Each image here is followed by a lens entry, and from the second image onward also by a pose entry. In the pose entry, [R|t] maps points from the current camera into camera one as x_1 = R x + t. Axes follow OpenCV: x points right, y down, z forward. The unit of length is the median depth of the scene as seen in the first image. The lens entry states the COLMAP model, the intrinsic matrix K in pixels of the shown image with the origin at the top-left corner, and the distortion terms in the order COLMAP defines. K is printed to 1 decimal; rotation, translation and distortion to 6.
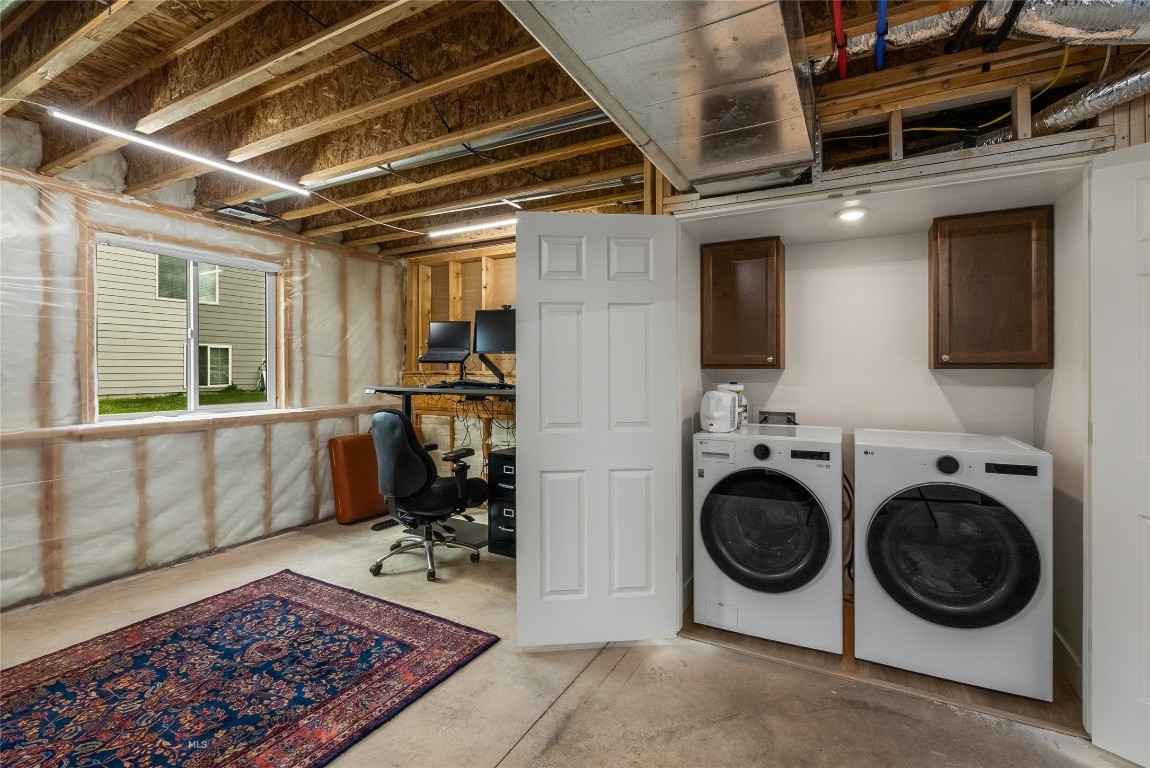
lens RADIAL K [[515.4, 0, 581.8], [0, 515.4, 368.8], [0, 0, 1]] dist [-0.004697, 0.000952]
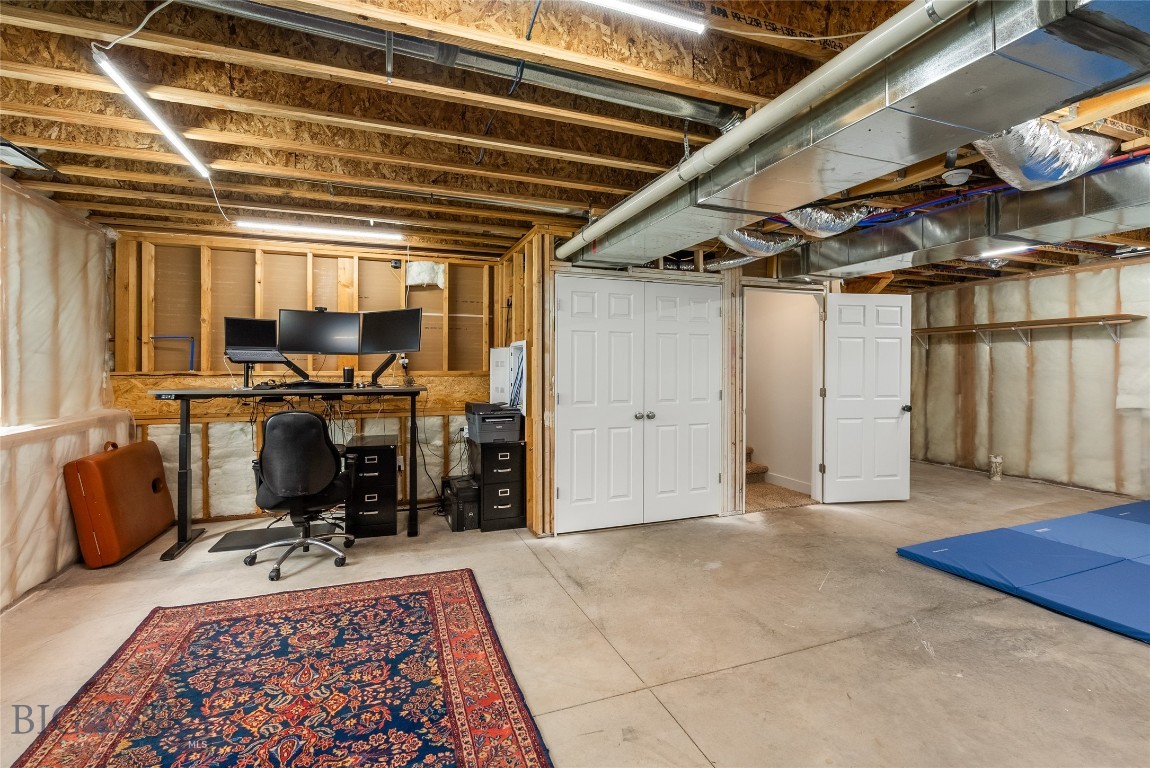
lens RADIAL K [[515.4, 0, 571.1], [0, 515.4, 371.5], [0, 0, 1]] dist [-0.004697, 0.000952]
pose [[0.660063, -0.007731, 0.751171, -0.928526], [-0.001093, 0.999936, 0.011252, -0.011621], [-0.751210, -0.008248, 0.660012, -0.084247]]
